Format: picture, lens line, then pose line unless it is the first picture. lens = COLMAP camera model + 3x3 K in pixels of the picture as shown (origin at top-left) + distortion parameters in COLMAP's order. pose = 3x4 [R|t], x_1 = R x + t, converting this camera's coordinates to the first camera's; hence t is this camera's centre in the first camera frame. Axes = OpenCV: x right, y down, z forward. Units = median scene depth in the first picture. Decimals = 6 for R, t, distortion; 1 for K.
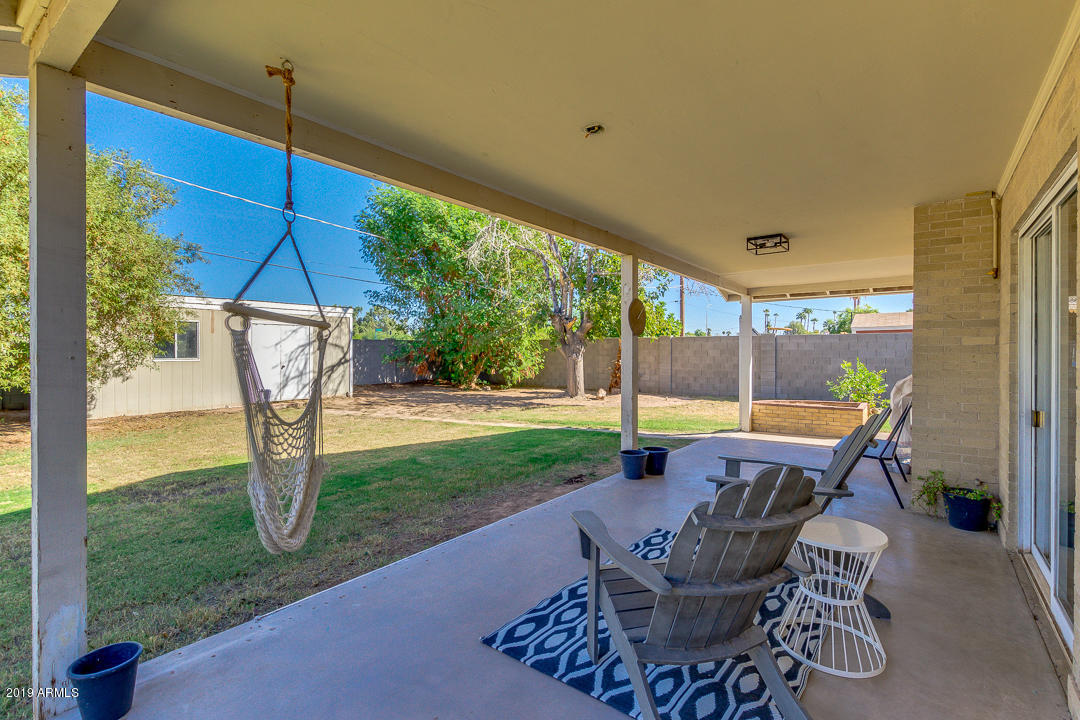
lens RADIAL K [[502.9, 0, 544.4], [0, 502.9, 353.6], [0, 0, 1]] dist [0.002936, 0.000334]
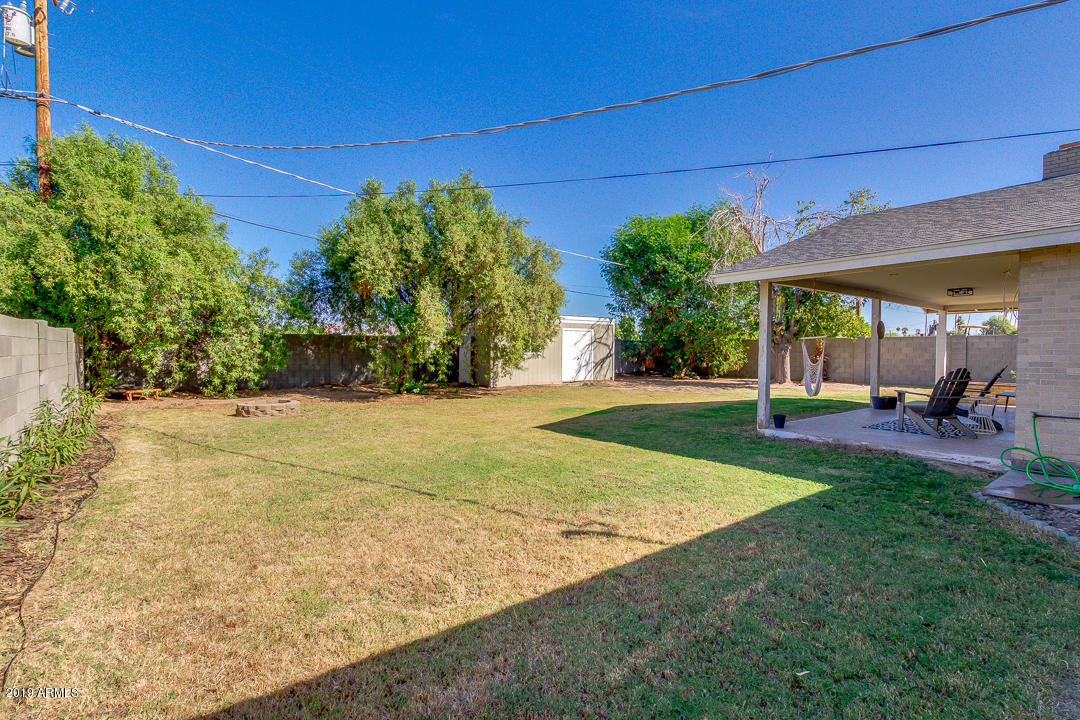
lens RADIAL K [[502.9, 0, 538.5], [0, 502.9, 360.9], [0, 0, 1]] dist [0.002936, 0.000334]
pose [[0.961938, 0.007737, -0.273159, -0.196087], [-0.003111, 0.999844, 0.017365, 0.006224], [0.273251, -0.015855, 0.961812, -0.439905]]
